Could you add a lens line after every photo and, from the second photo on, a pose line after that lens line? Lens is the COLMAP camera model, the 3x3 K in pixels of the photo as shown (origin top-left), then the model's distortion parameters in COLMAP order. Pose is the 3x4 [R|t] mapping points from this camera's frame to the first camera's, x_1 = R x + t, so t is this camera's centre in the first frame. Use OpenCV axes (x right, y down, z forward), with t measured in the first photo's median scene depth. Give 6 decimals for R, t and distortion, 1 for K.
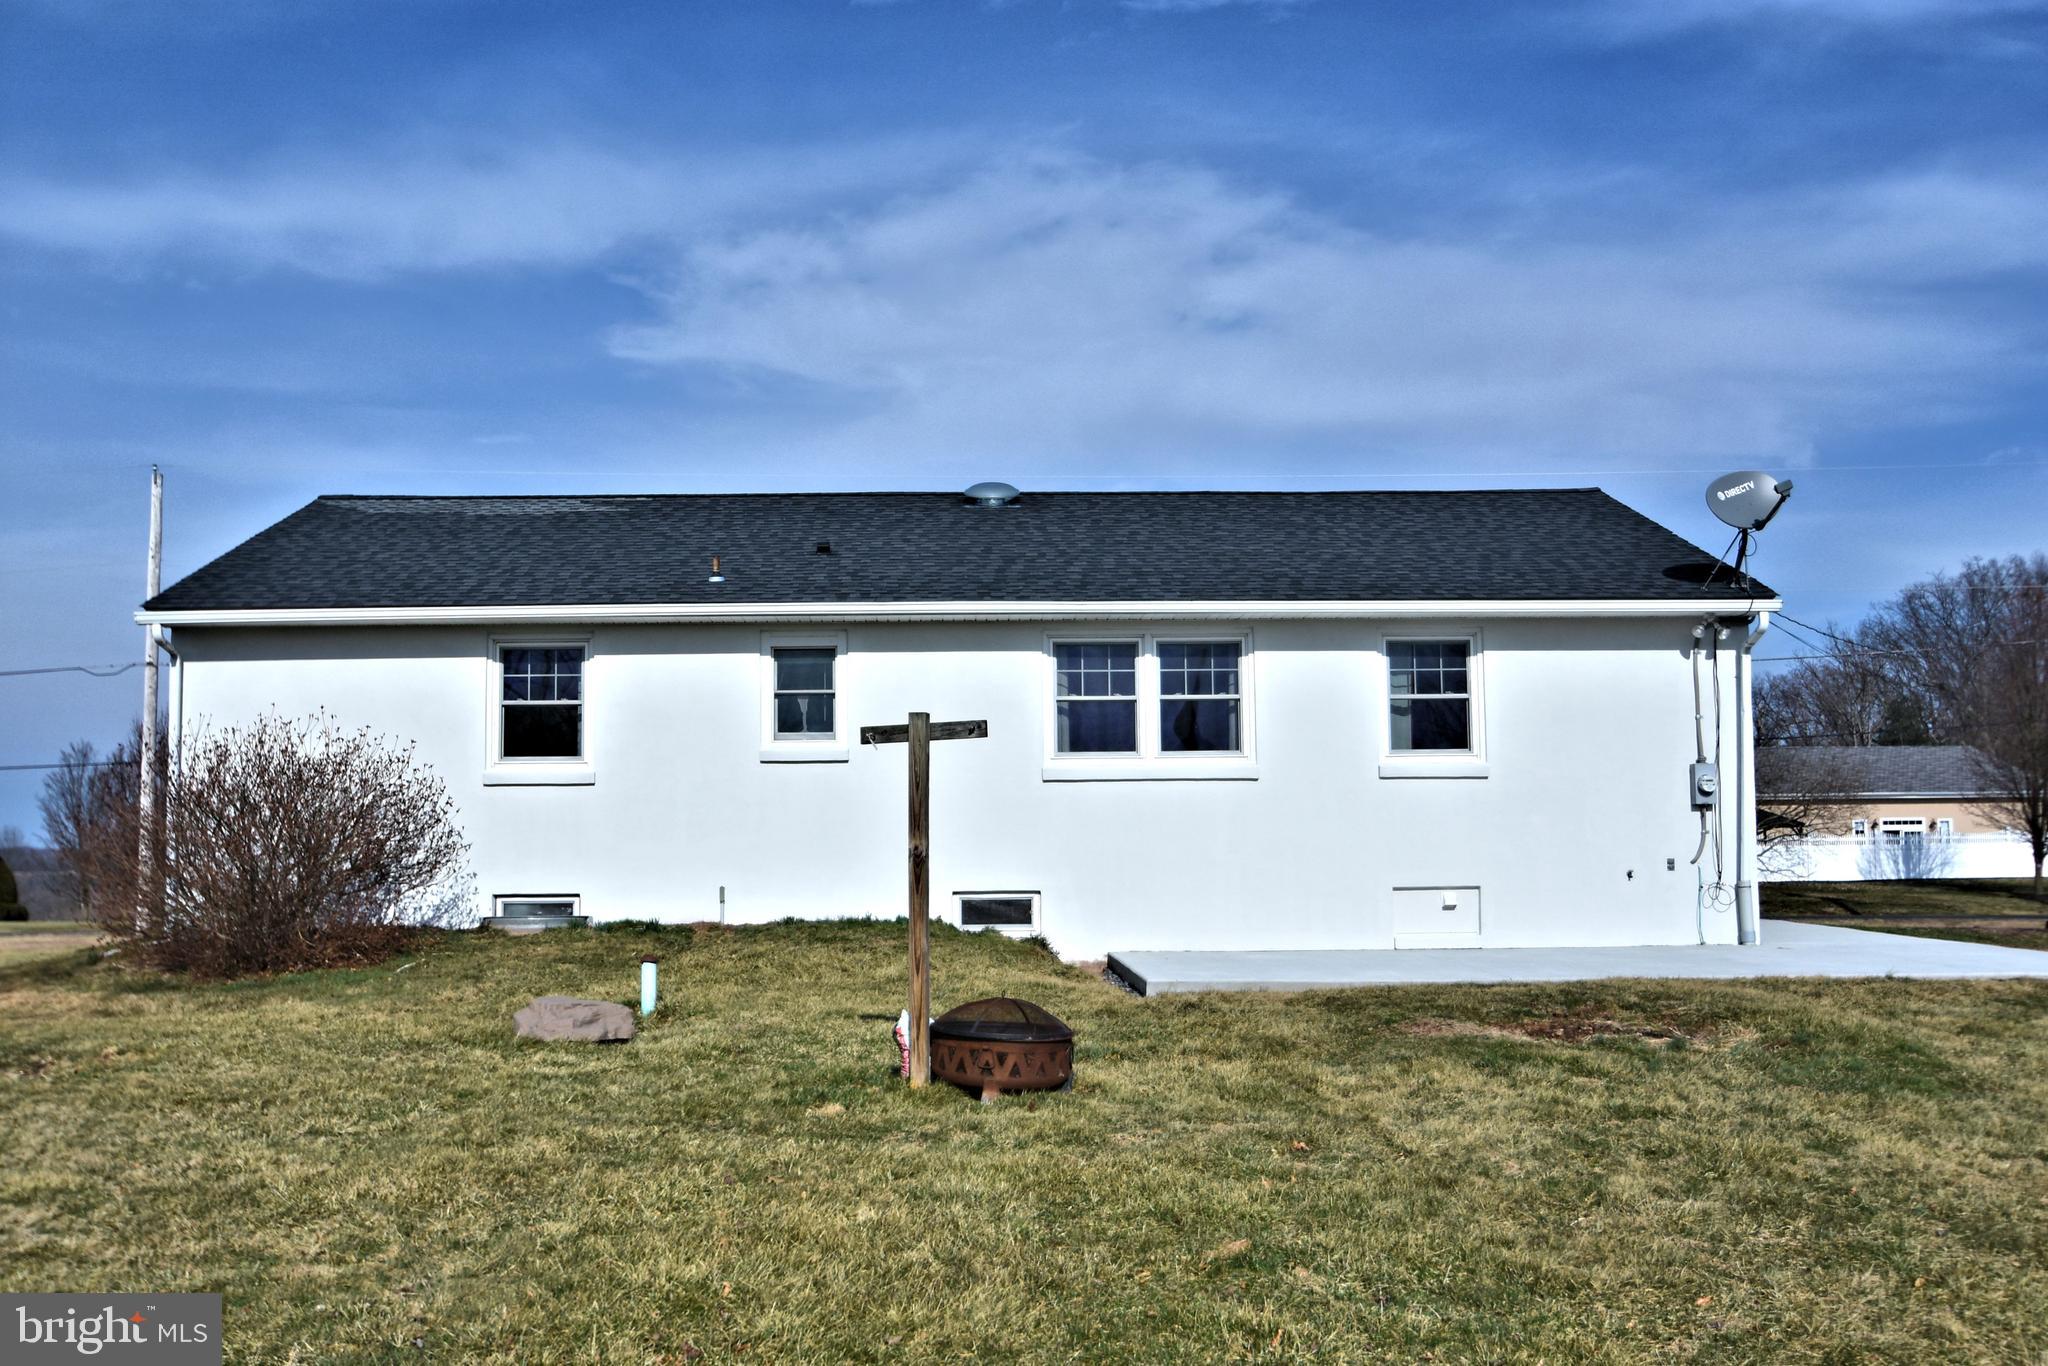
lens RADIAL K [[1813.2, 0, 1024.9], [0, 1813.2, 684.7], [0, 0, 1]] dist [0.010600, 0.002657]
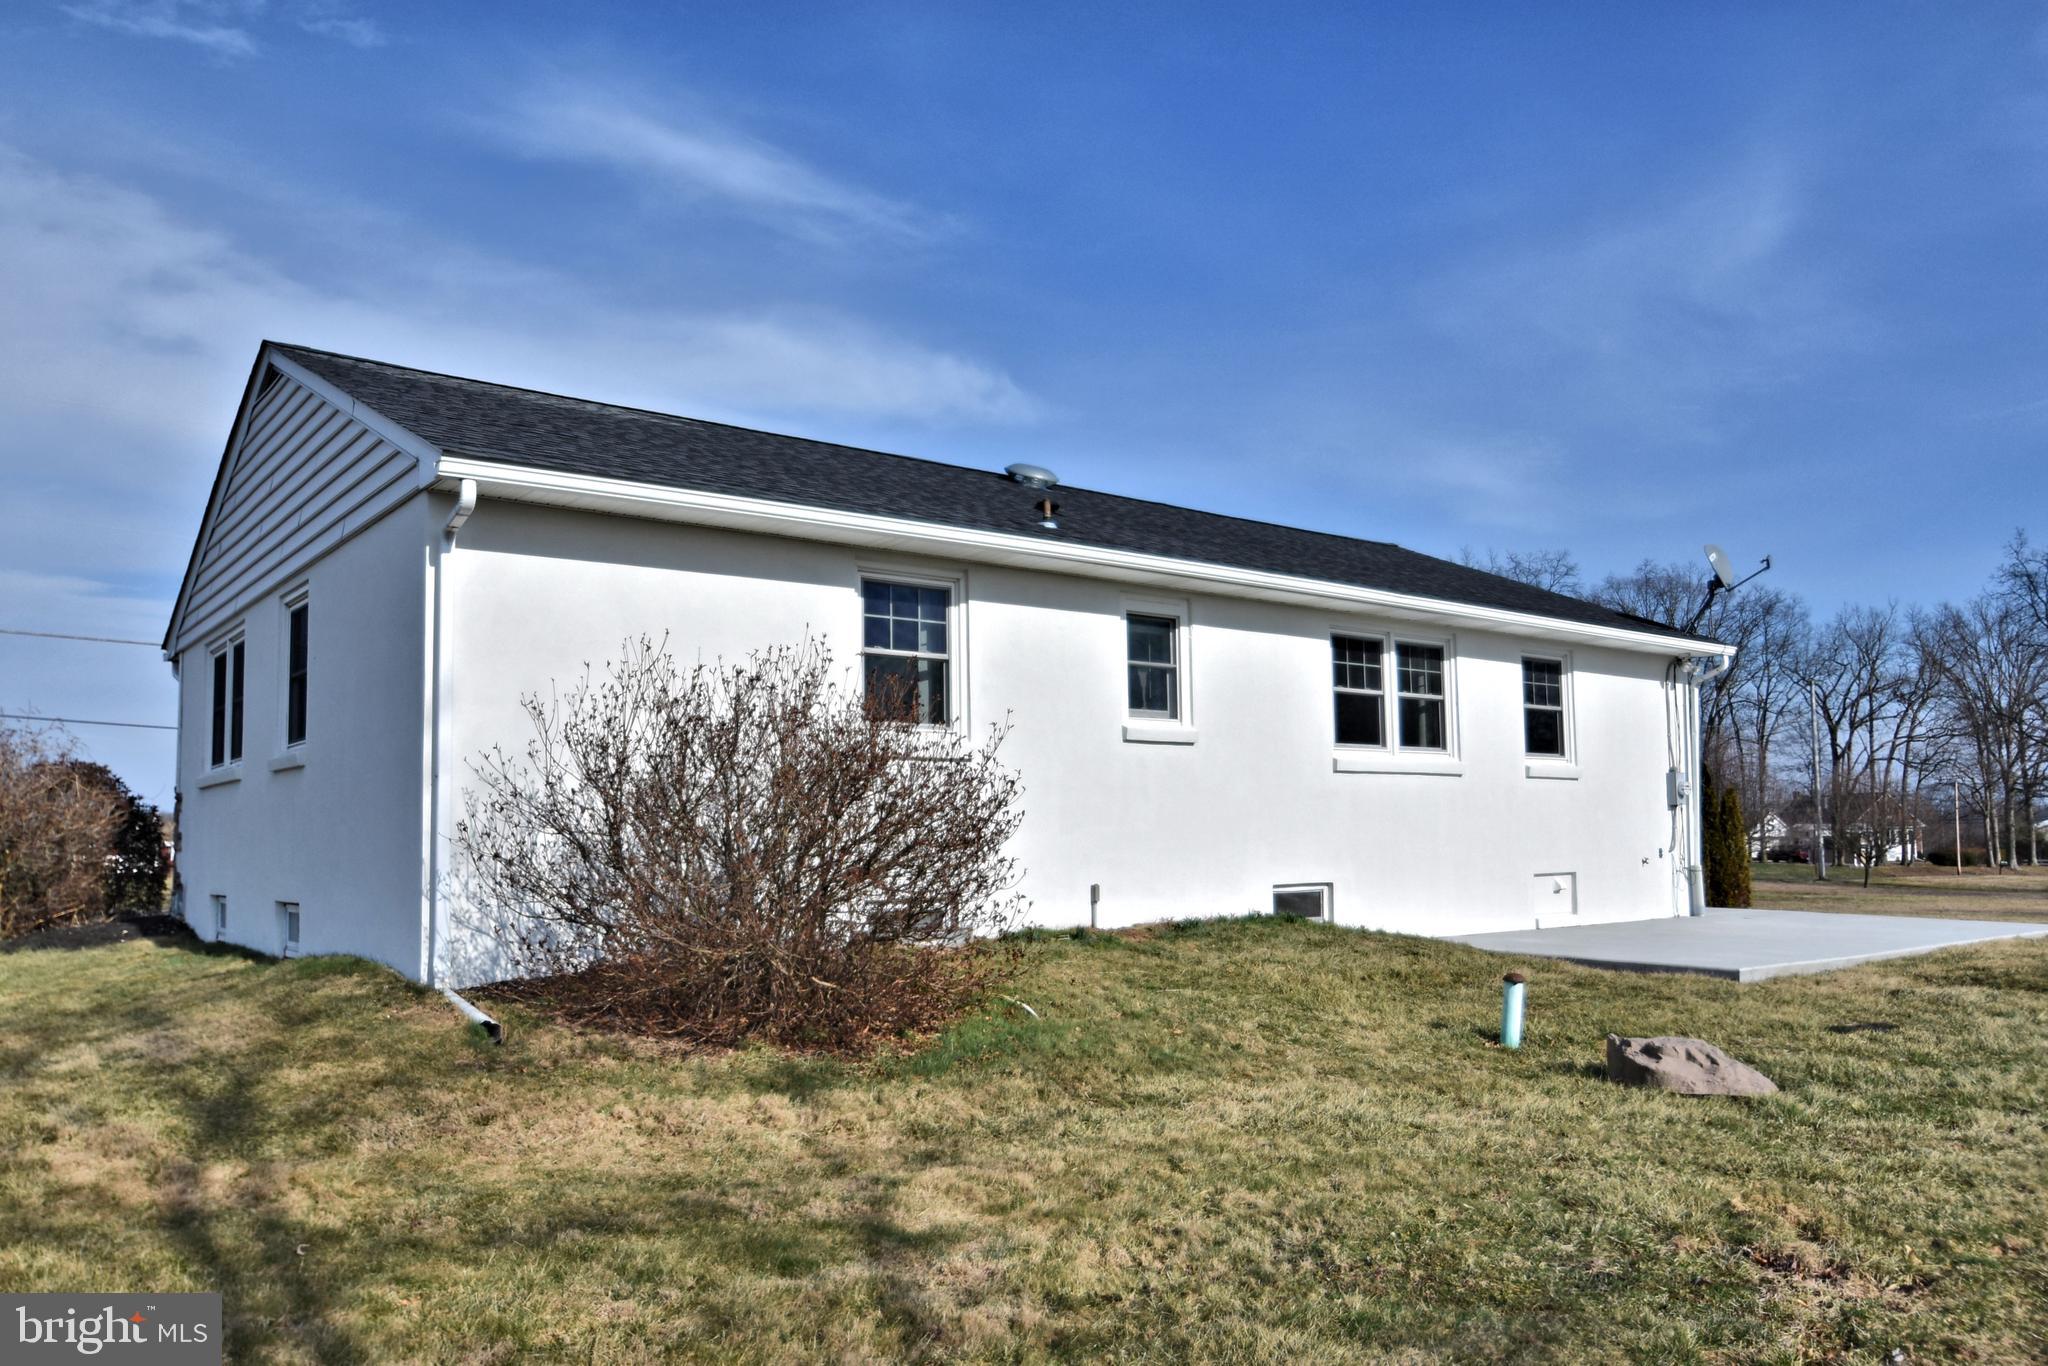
lens RADIAL K [[1454.4, 0, 1023.5], [0, 1454.4, 686.4], [0, 0, 1]] dist [0.002697, 0.000000]
pose [[0.800090, 0.063335, 0.596527, -0.595285], [-0.057562, 0.997928, -0.028747, 0.038926], [-0.597112, -0.011337, 0.802078, 0.461726]]
